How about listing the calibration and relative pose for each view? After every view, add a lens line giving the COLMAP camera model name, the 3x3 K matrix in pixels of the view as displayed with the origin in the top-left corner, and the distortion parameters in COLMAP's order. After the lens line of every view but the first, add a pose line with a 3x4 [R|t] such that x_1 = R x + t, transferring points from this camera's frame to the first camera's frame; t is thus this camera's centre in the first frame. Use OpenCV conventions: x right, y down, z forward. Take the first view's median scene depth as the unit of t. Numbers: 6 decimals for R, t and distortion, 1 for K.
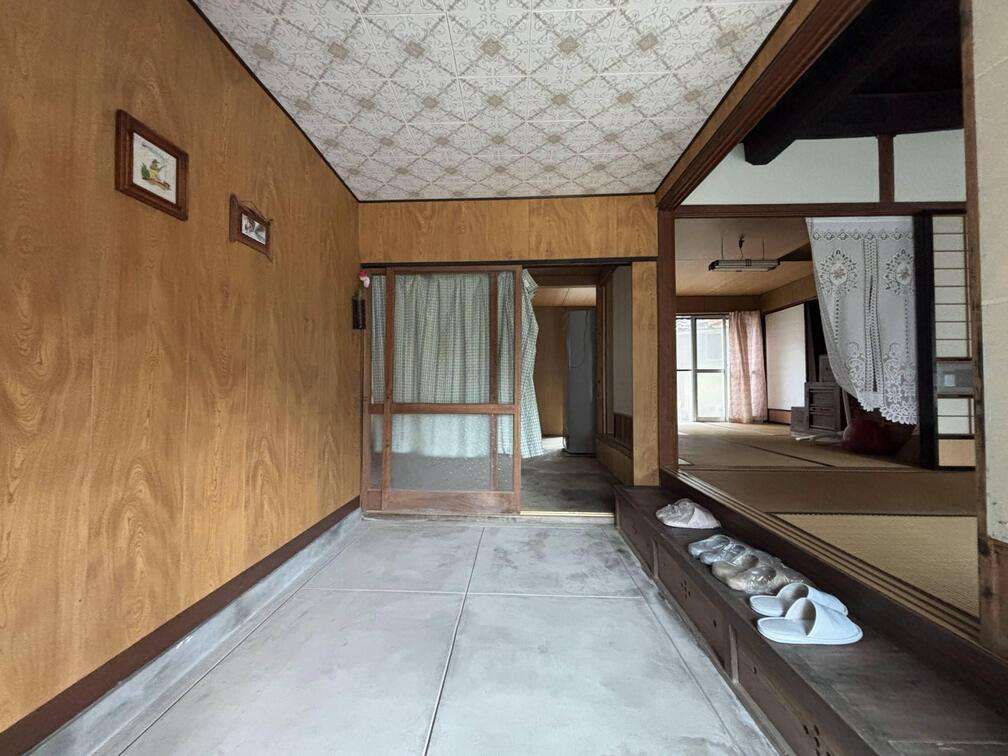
lens RADIAL K [[404.3, 0, 500.2], [0, 404.3, 373.4], [0, 0, 1]] dist [-0.000756, -0.000401]
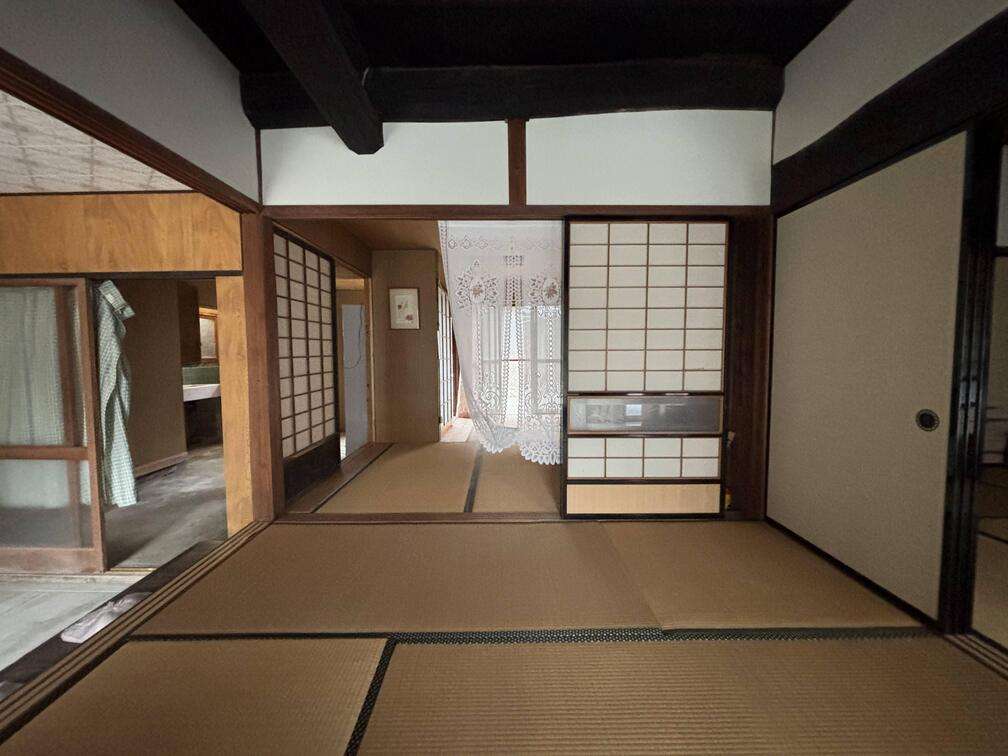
lens RADIAL K [[404.3, 0, 504.0], [0, 404.3, 379.7], [0, 0, 1]] dist [-0.000756, -0.000401]
pose [[0.998930, -0.008738, 0.045418, 0.874728], [0.004033, 0.994707, 0.102675, -0.150916], [-0.046075, -0.102382, 0.993677, 0.140662]]
